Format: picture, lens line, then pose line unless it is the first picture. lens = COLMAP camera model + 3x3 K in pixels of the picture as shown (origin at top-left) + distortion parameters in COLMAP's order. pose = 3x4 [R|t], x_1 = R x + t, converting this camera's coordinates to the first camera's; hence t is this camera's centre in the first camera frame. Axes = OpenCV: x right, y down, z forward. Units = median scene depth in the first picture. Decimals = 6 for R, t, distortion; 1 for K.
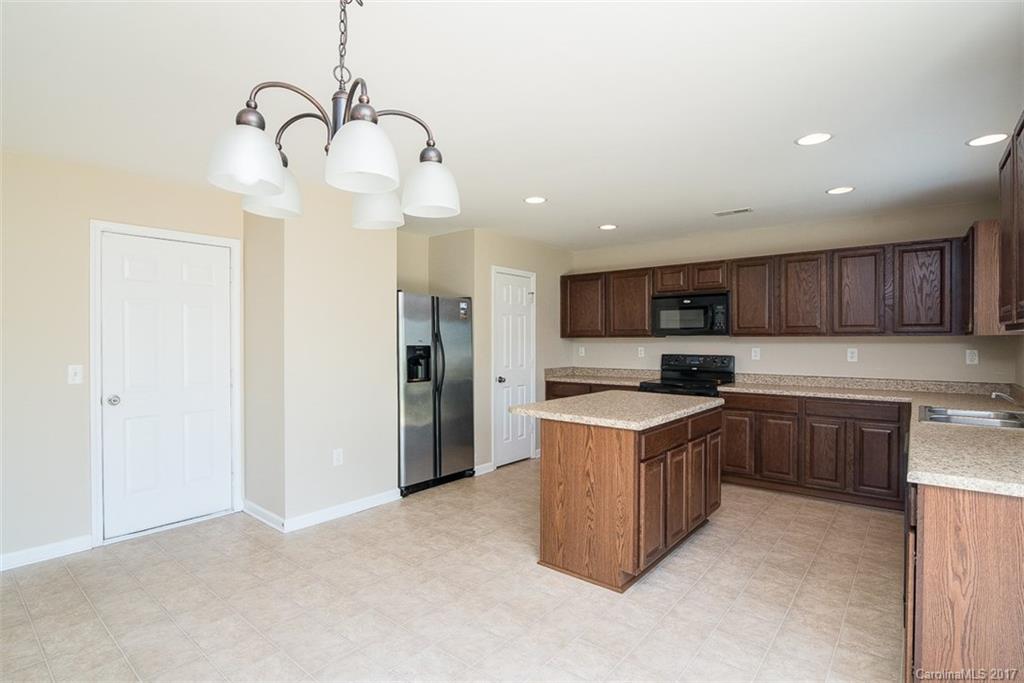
lens RADIAL K [[498.4, 0, 509.4], [0, 498.4, 341.5], [0, 0, 1]] dist [-0.016340, 0.000597]
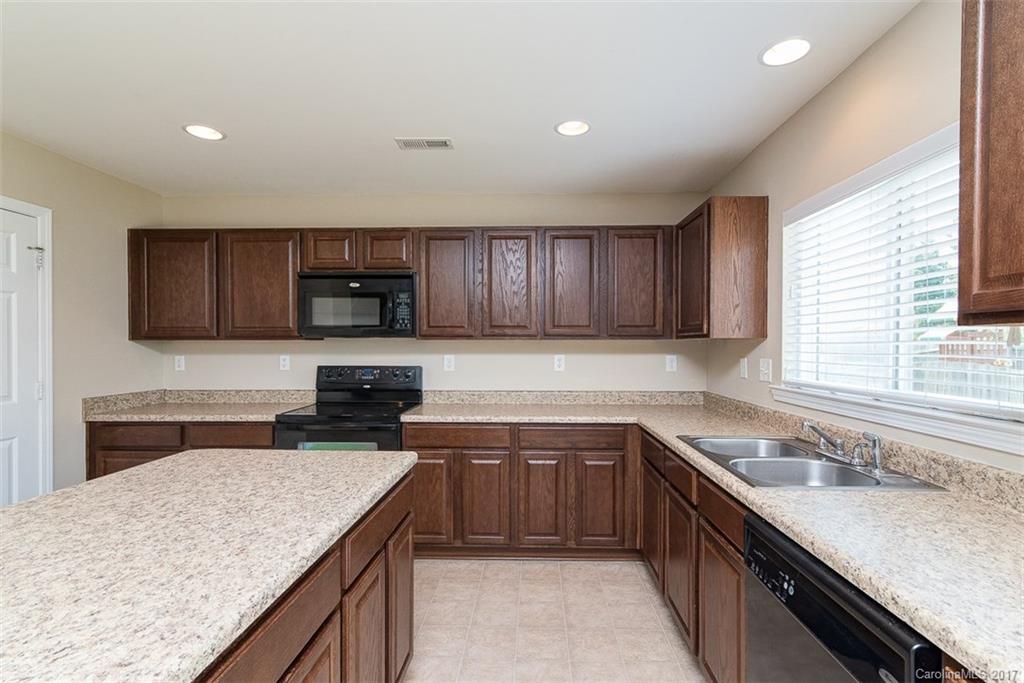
lens RADIAL K [[468.6, 0, 521.0], [0, 468.6, 348.6], [0, 0, 1]] dist [0.004724, 0.000590]
pose [[0.785739, -0.003986, 0.618546, 0.166700], [0.000850, 0.999985, 0.005365, -0.000347], [-0.618558, -0.003690, 0.785731, 0.430328]]
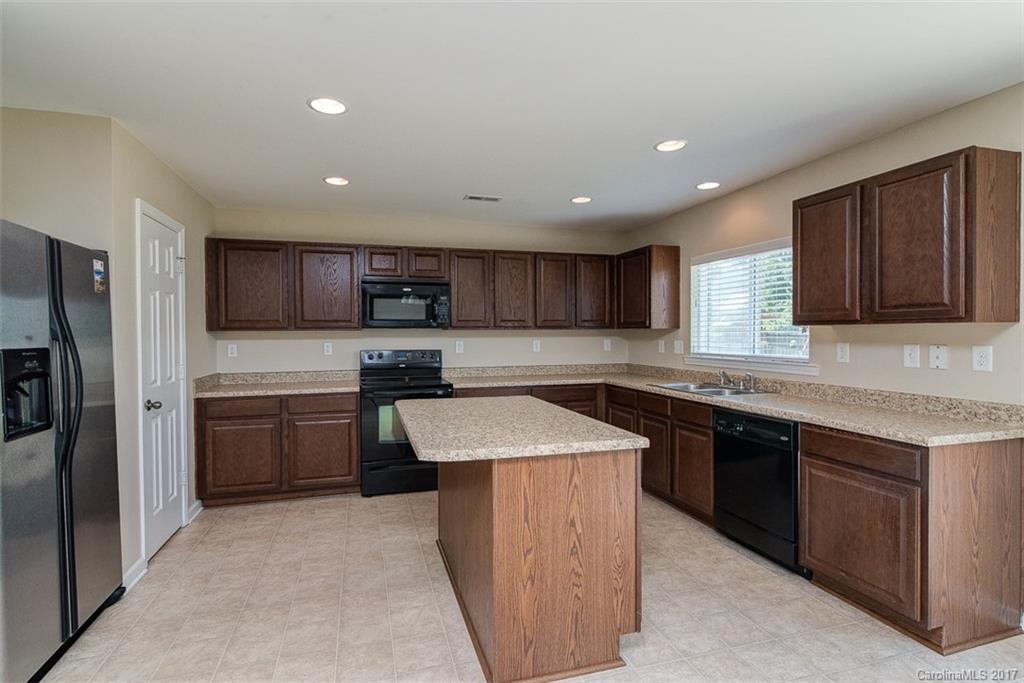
lens RADIAL K [[485.1, 0, 489.9], [0, 485.1, 338.9], [0, 0, 1]] dist [-0.000631, 0.000132]
pose [[0.567421, -0.012739, 0.823330, -0.295840], [0.006537, 0.999919, 0.010966, -0.002007], [-0.823402, -0.000840, 0.567458, 0.443904]]
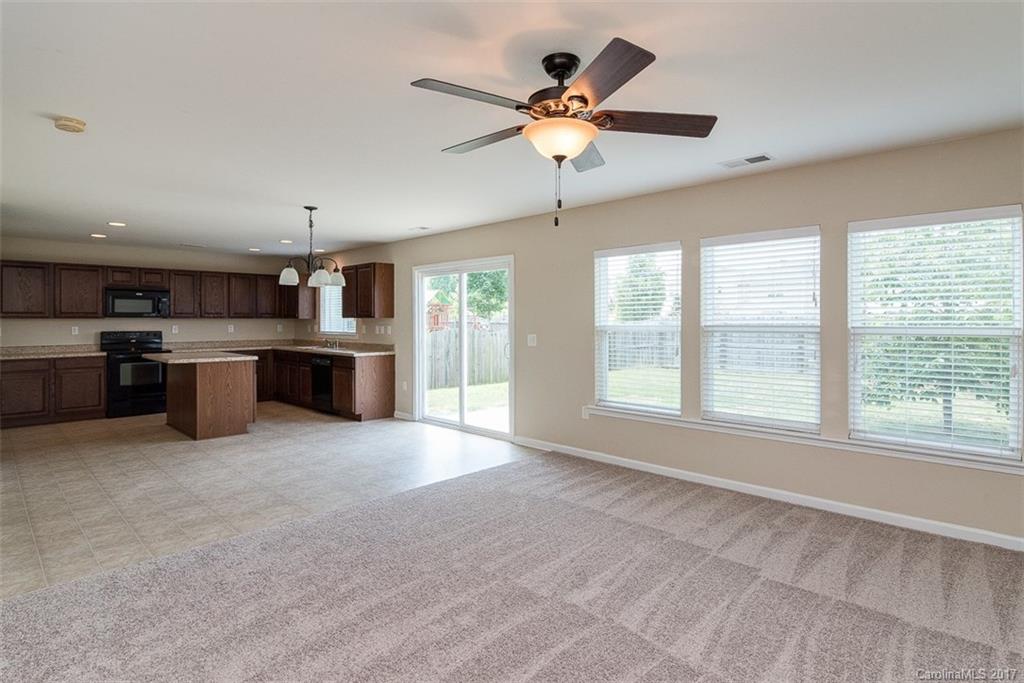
lens RADIAL K [[553.7, 0, 536.0], [0, 553.7, 317.9], [0, 0, 1]] dist [-0.015664, -0.000500]
pose [[0.056930, 0.002506, 0.998375, -1.304065], [0.003057, 0.999992, -0.002685, -0.003762], [-0.998374, 0.003205, 0.056922, -0.265261]]
